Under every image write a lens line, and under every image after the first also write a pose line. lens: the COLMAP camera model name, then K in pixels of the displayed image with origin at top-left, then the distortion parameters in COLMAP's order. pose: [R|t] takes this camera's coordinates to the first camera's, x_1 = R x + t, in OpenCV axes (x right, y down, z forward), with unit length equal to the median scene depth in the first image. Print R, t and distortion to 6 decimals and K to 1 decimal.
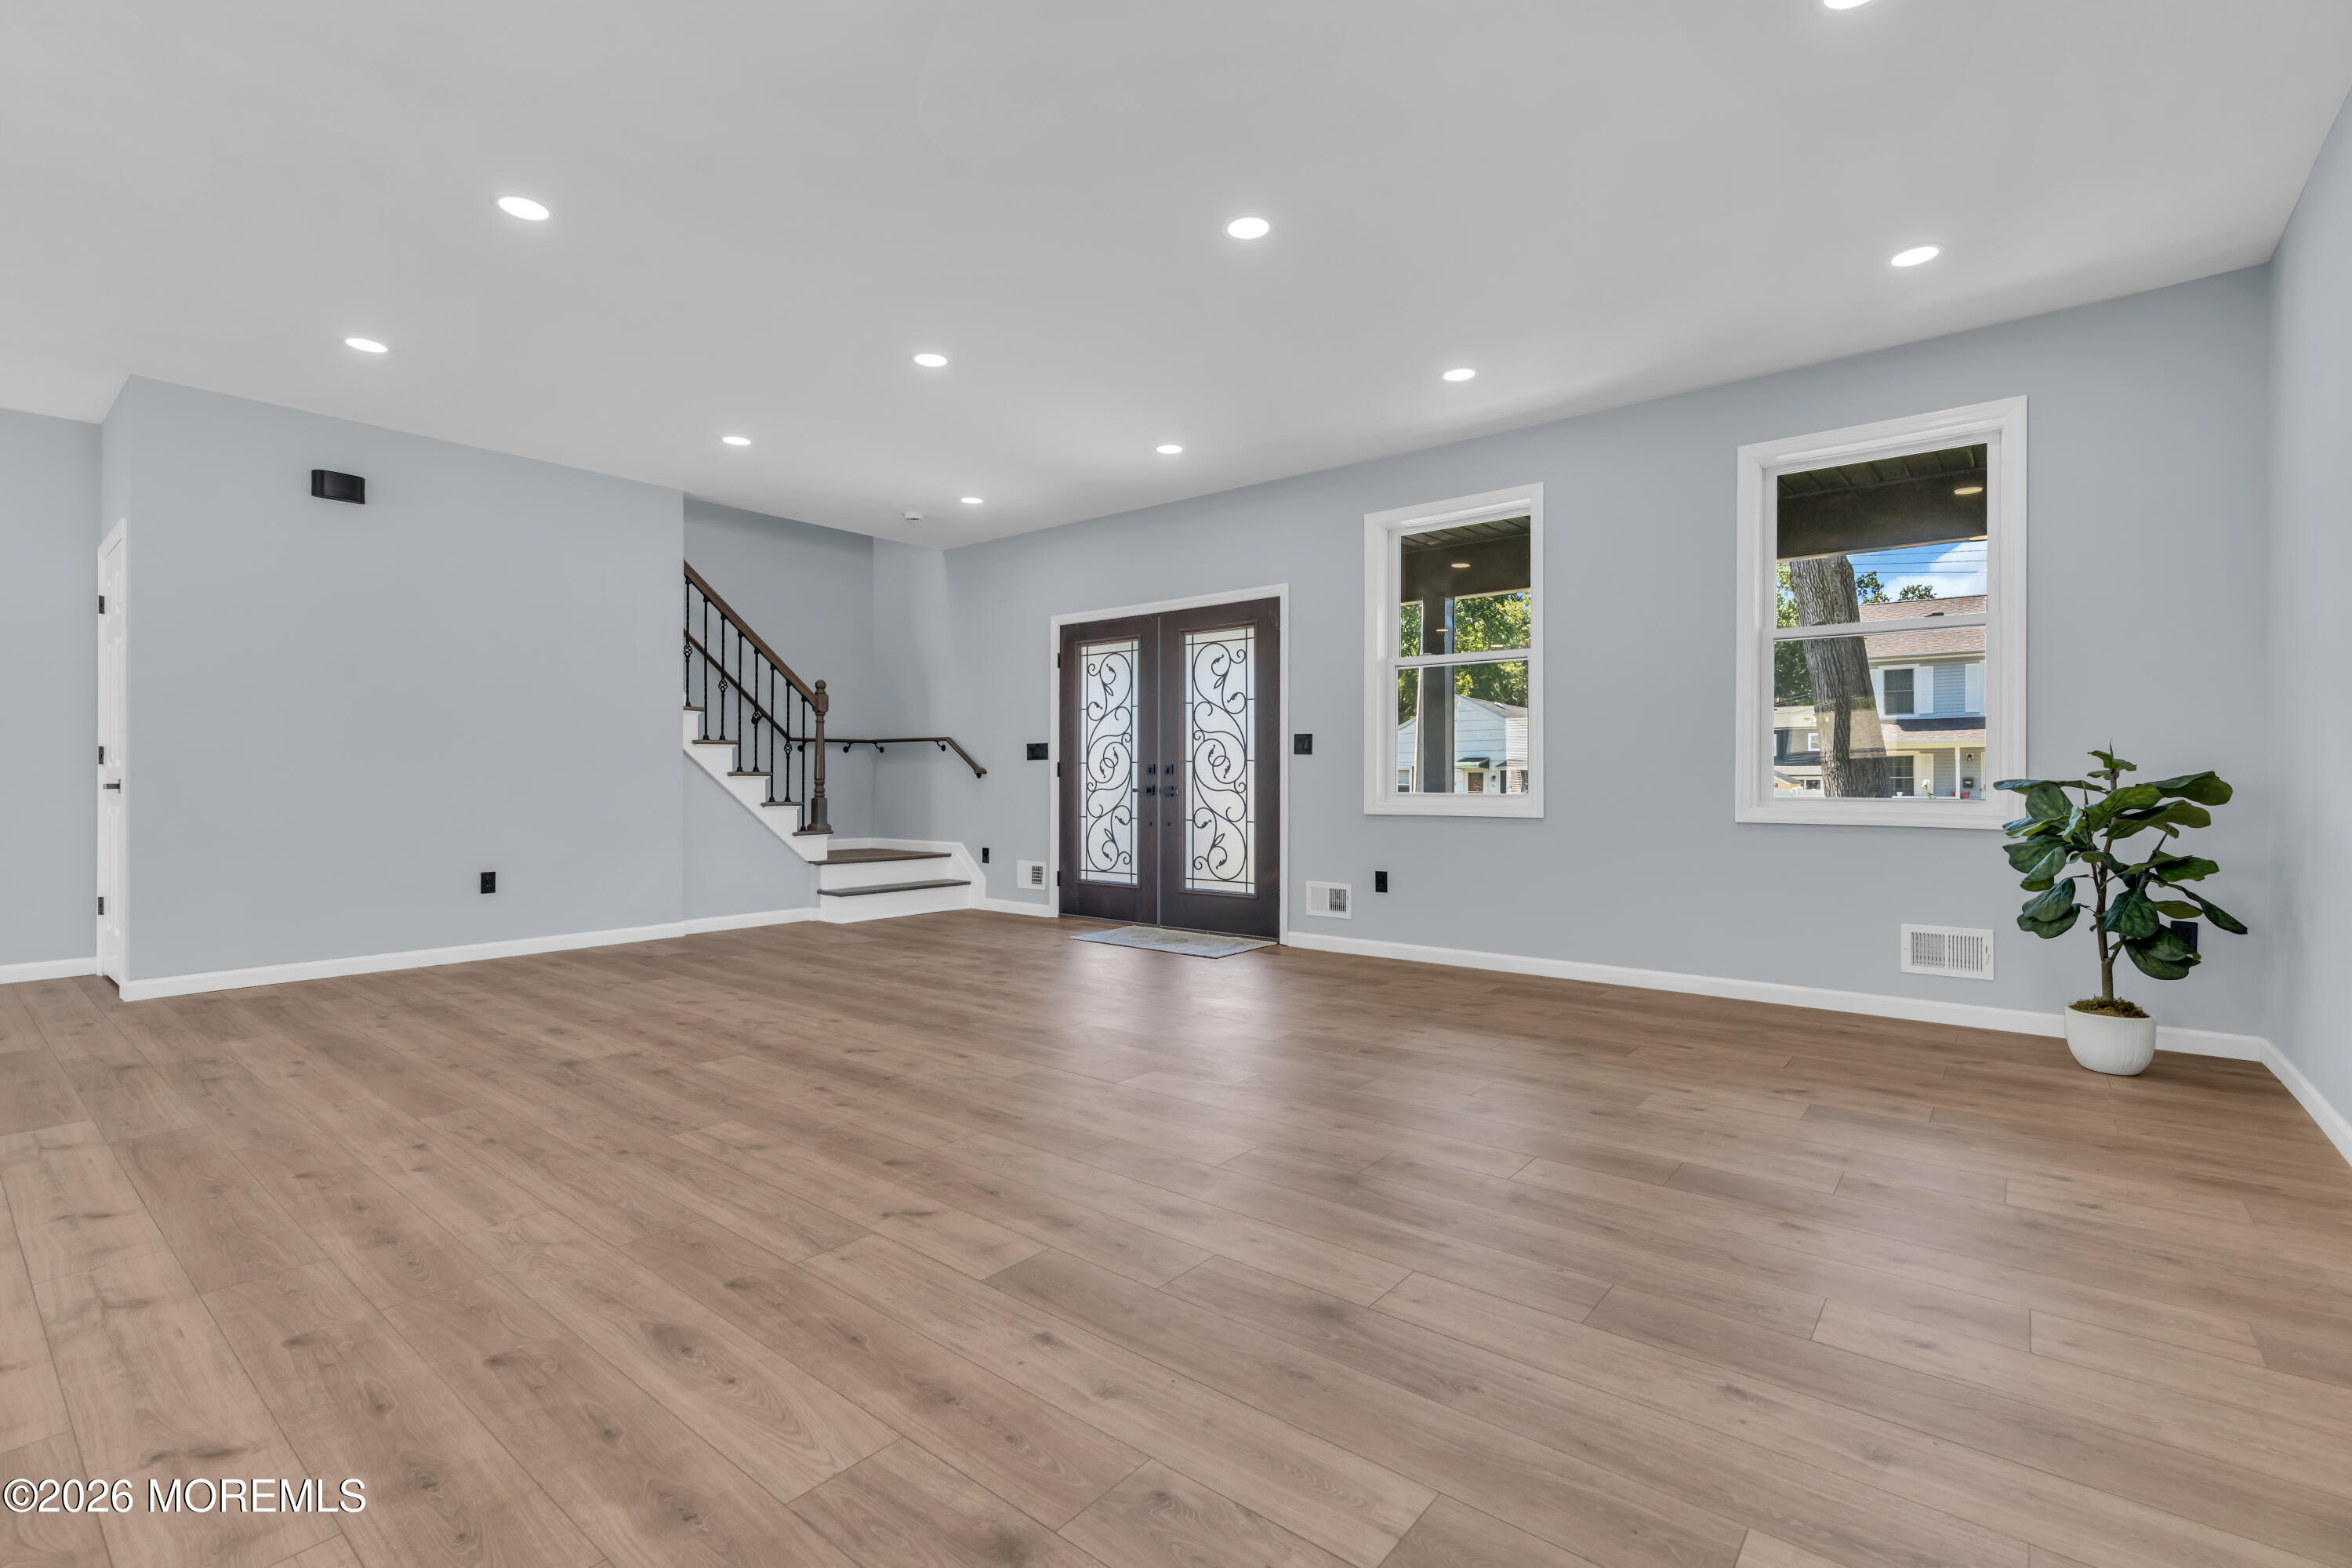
lens RADIAL K [[1052.4, 0, 1175.4], [0, 1052.4, 777.8], [0, 0, 1]] dist [-0.009958, 0.004912]
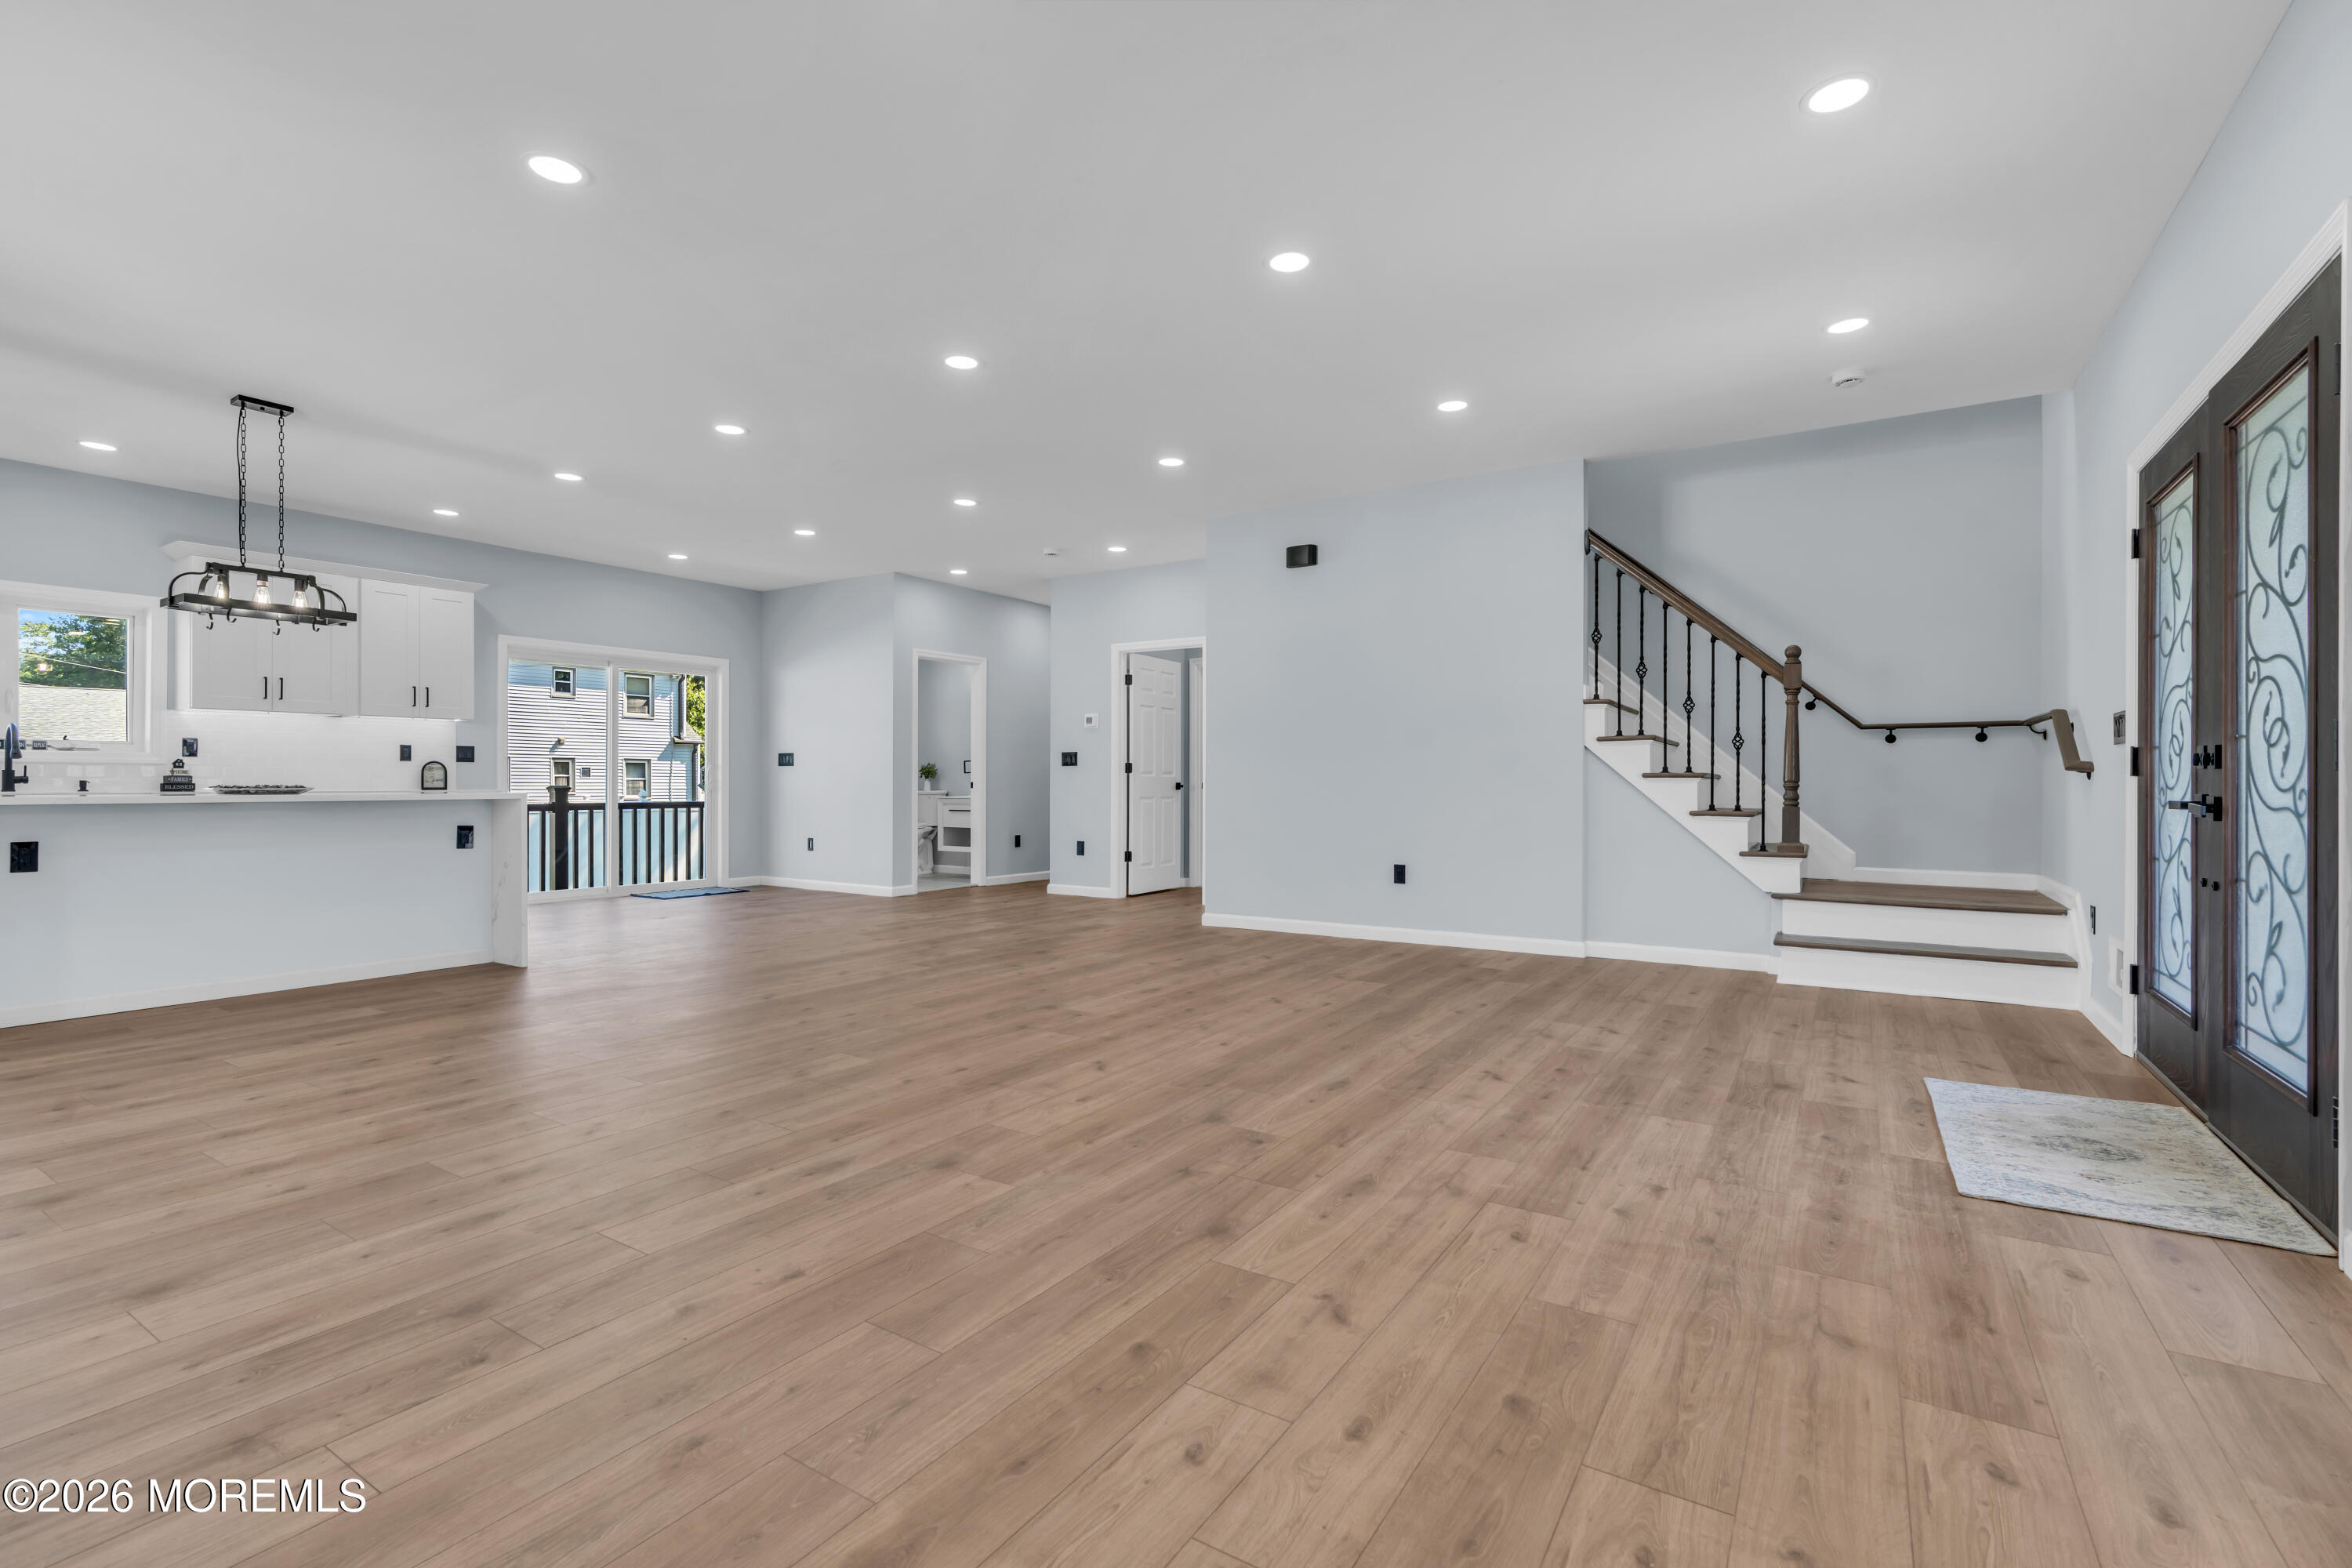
lens RADIAL K [[1052.4, 0, 1171.5], [0, 1052.4, 779.7], [0, 0, 1]] dist [-0.009958, 0.004912]
pose [[0.110740, -0.004021, -0.993841, 0.380095], [0.001056, 0.999992, -0.003928, 0.002885], [0.993849, -0.000615, 0.110744, 0.556997]]
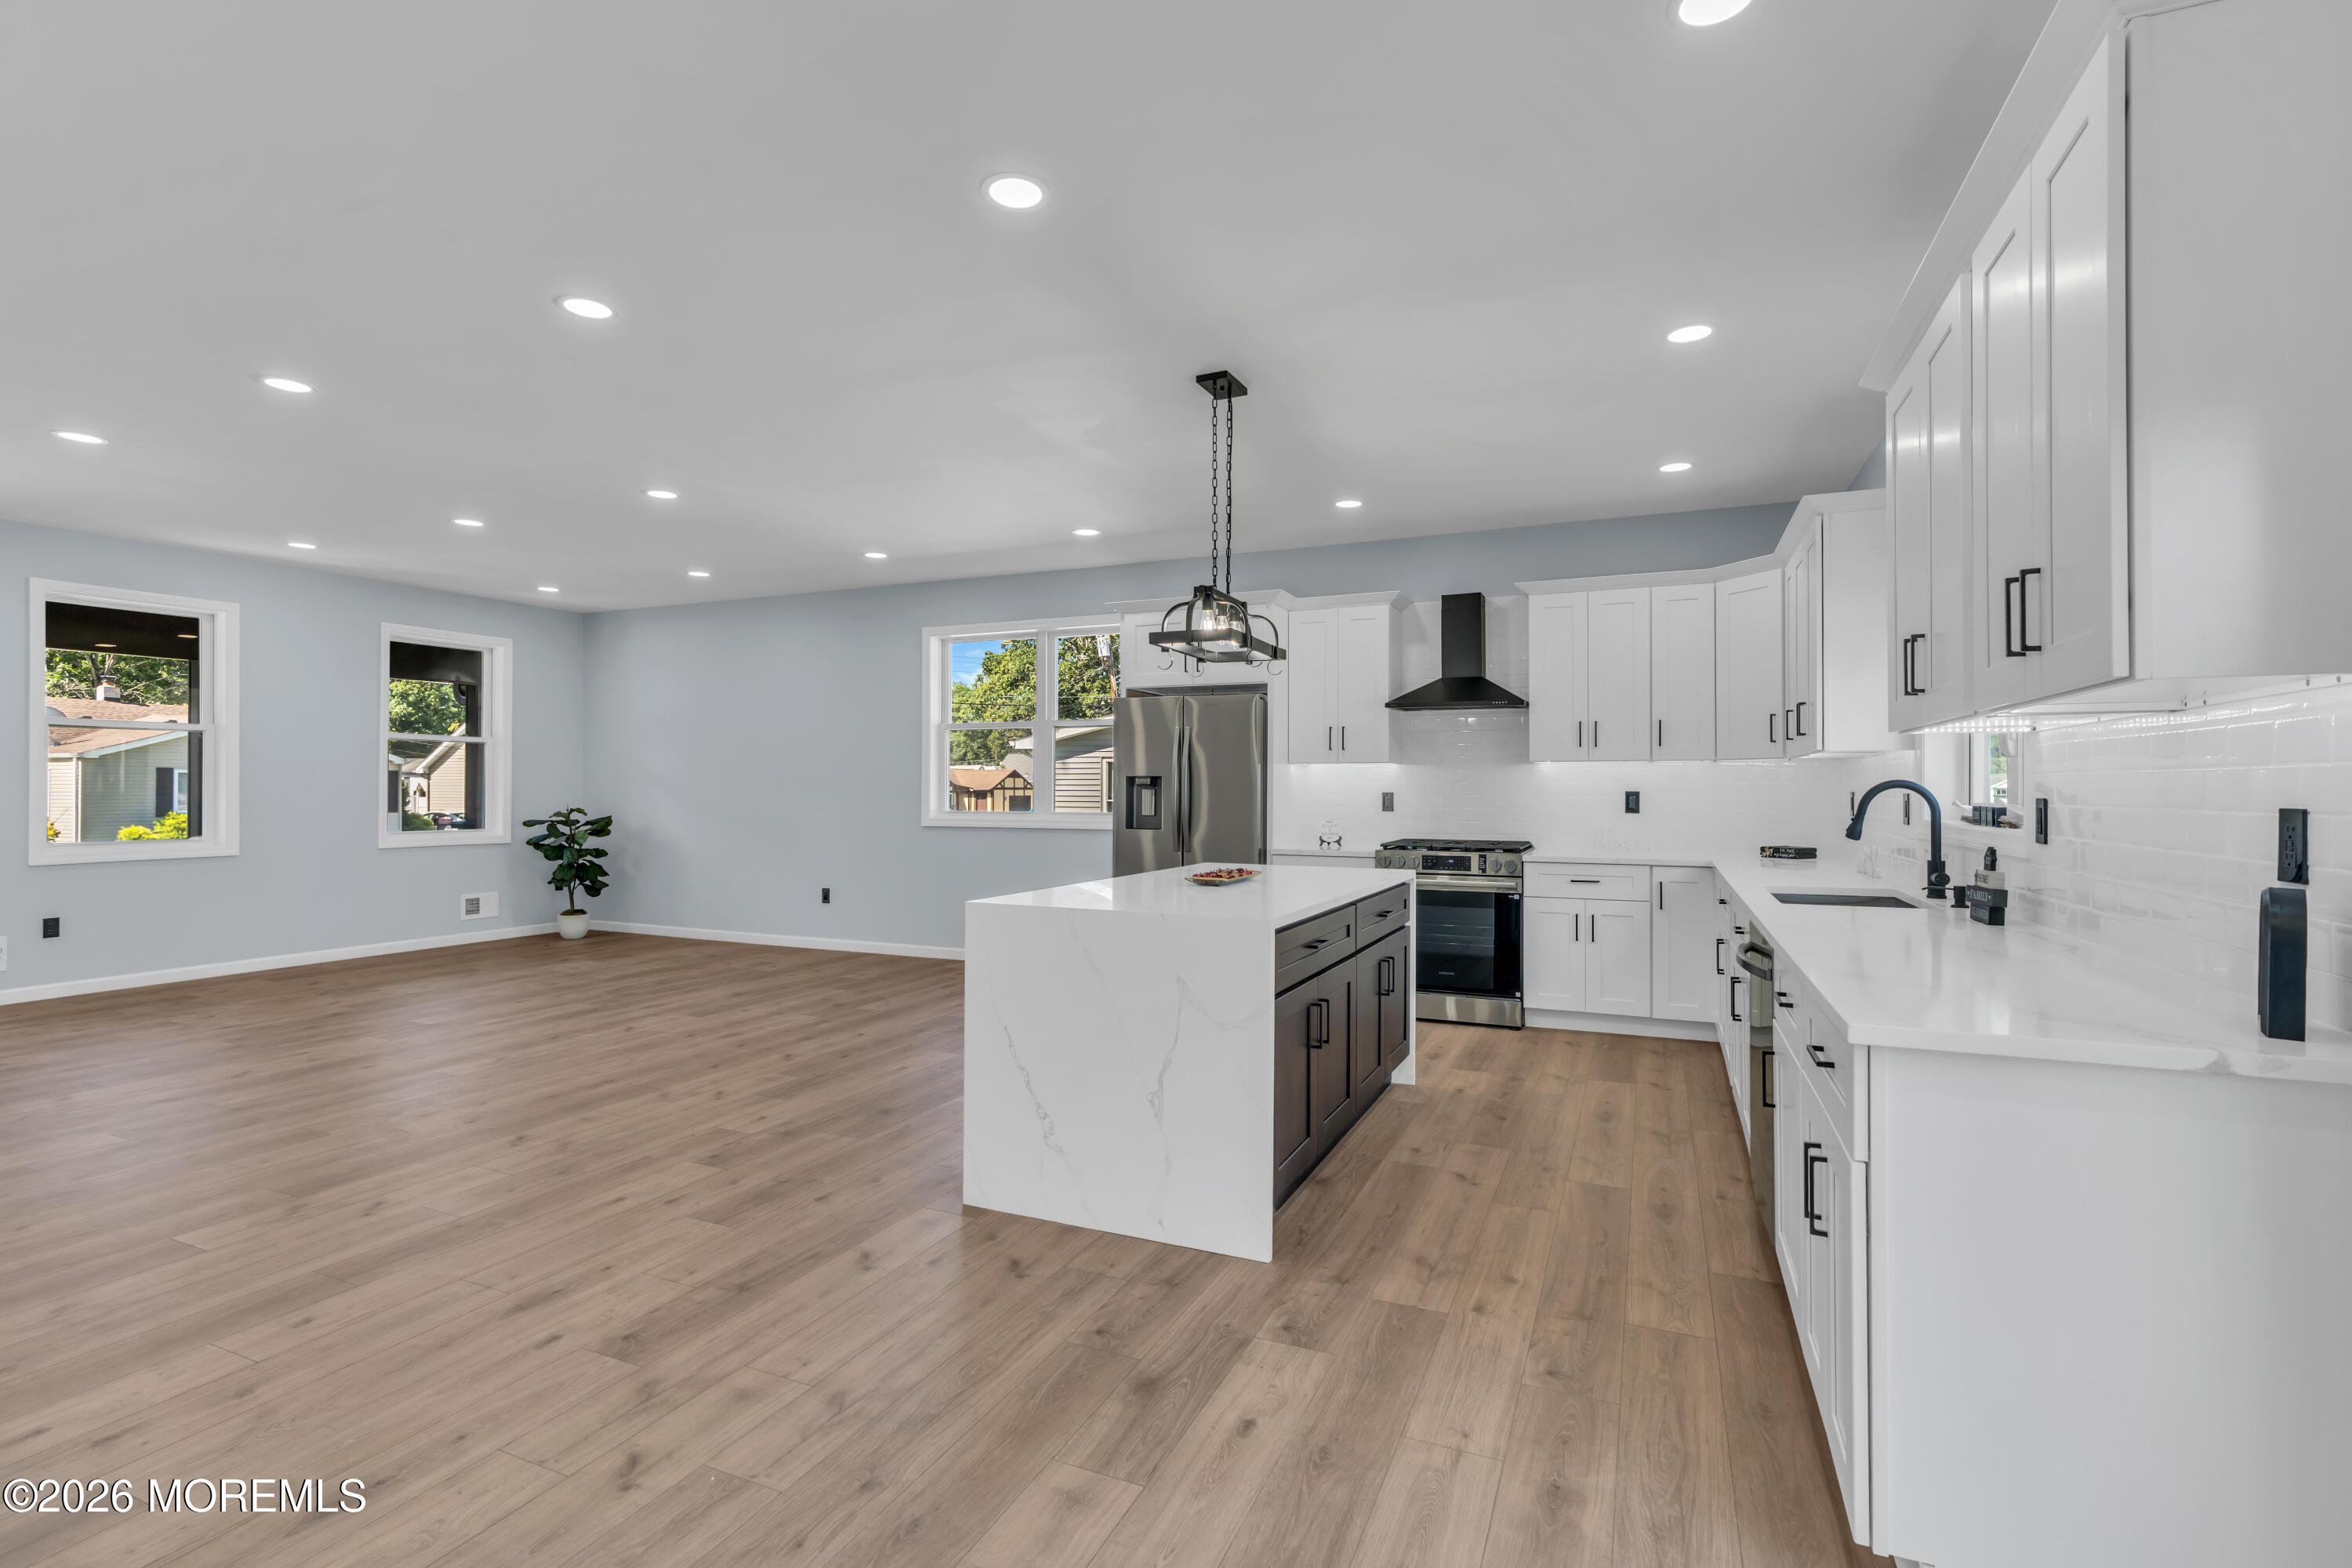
lens RADIAL K [[1076.6, 0, 1170.1], [0, 1076.6, 787.3], [0, 0, 1]] dist [-0.011545, 0.008586]
pose [[-0.264942, -0.001768, 0.964263, -1.027152], [-0.005165, 0.999987, 0.000415, -0.043879], [-0.964250, -0.004871, -0.264948, 0.174669]]
